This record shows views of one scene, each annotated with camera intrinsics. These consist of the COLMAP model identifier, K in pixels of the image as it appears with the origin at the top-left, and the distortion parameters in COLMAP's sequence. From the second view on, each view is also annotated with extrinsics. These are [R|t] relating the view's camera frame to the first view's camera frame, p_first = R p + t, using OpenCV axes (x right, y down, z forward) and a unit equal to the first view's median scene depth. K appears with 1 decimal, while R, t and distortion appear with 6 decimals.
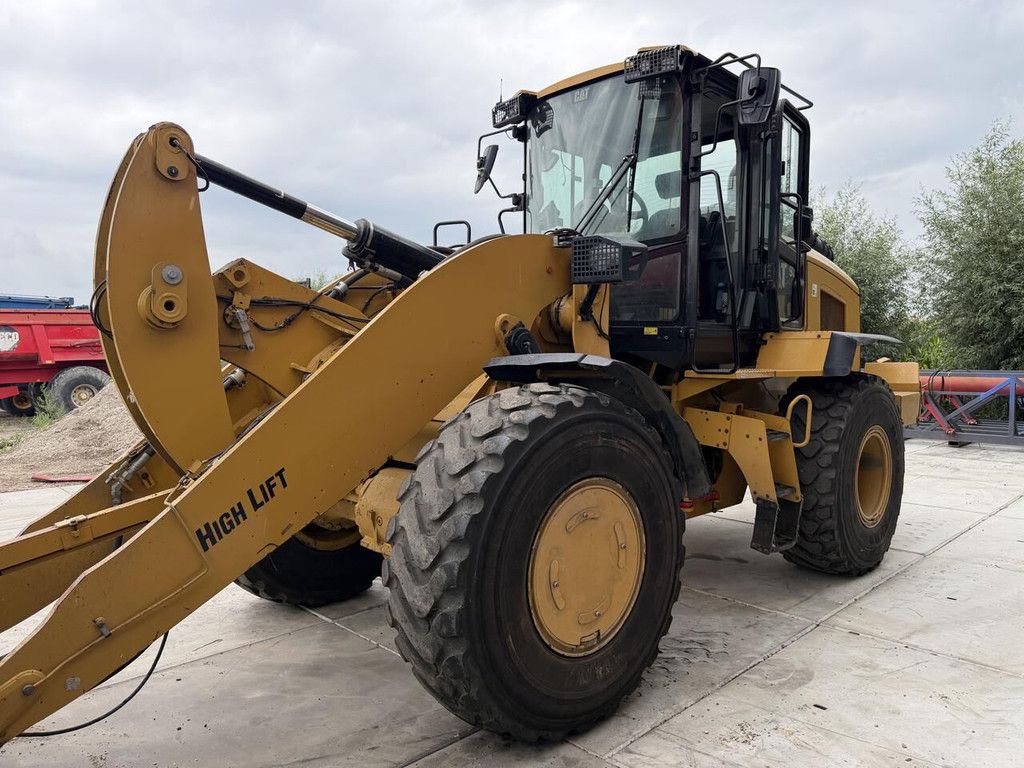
lens RADIAL K [[717.7, 0, 512.0], [0, 717.7, 384.0], [0, 0, 1]] dist [0.074676, -0.098773]
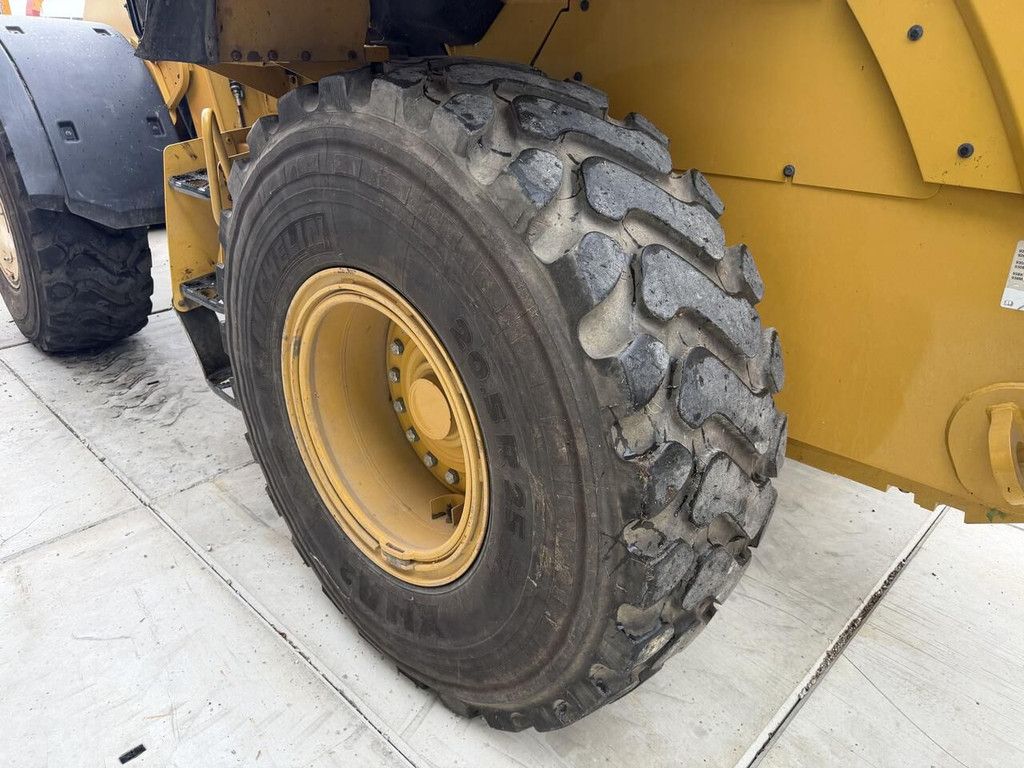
lens RADIAL K [[717.7, 0, 512.0], [0, 717.7, 384.0], [0, 0, 1]] dist [0.074676, -0.098773]
pose [[0.025580, 0.422148, -0.906166, 0.987743], [-0.054254, 0.905713, 0.420405, -0.036783], [0.998199, 0.038409, 0.046072, 1.340909]]
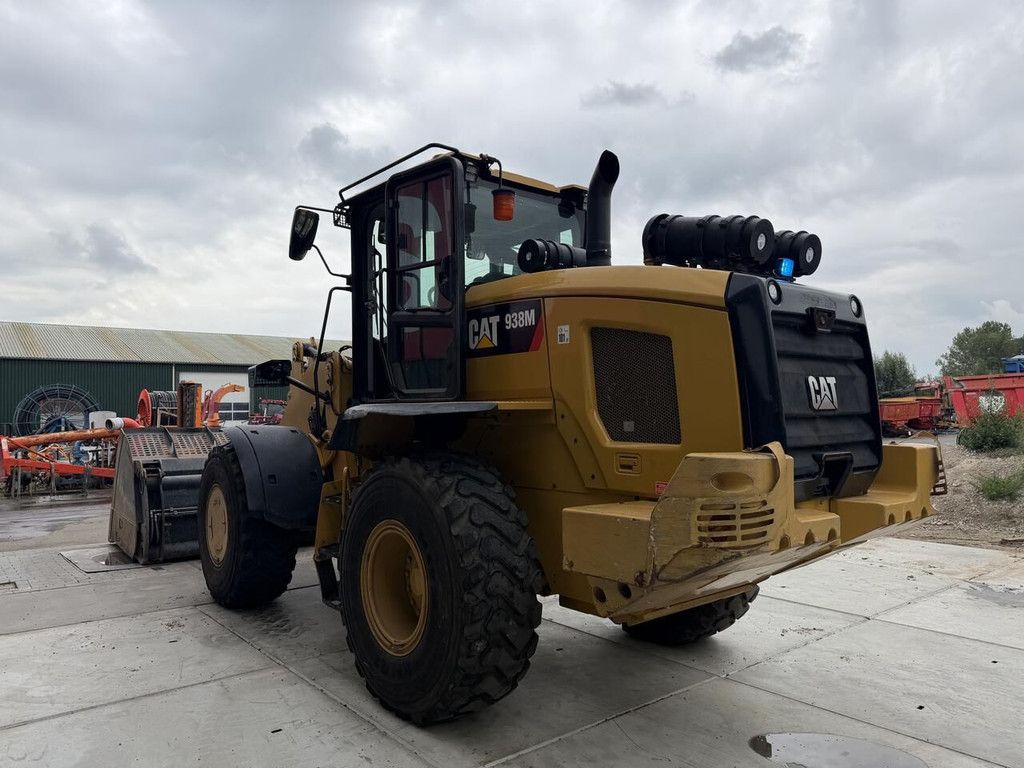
lens RADIAL K [[717.7, 0, 512.0], [0, 717.7, 384.0], [0, 0, 1]] dist [0.074676, -0.098773]
pose [[-0.094903, -0.042257, -0.994589, 1.637674], [-0.034815, 0.998628, -0.039106, -0.088939], [0.994878, 0.030916, -0.096244, 1.538070]]
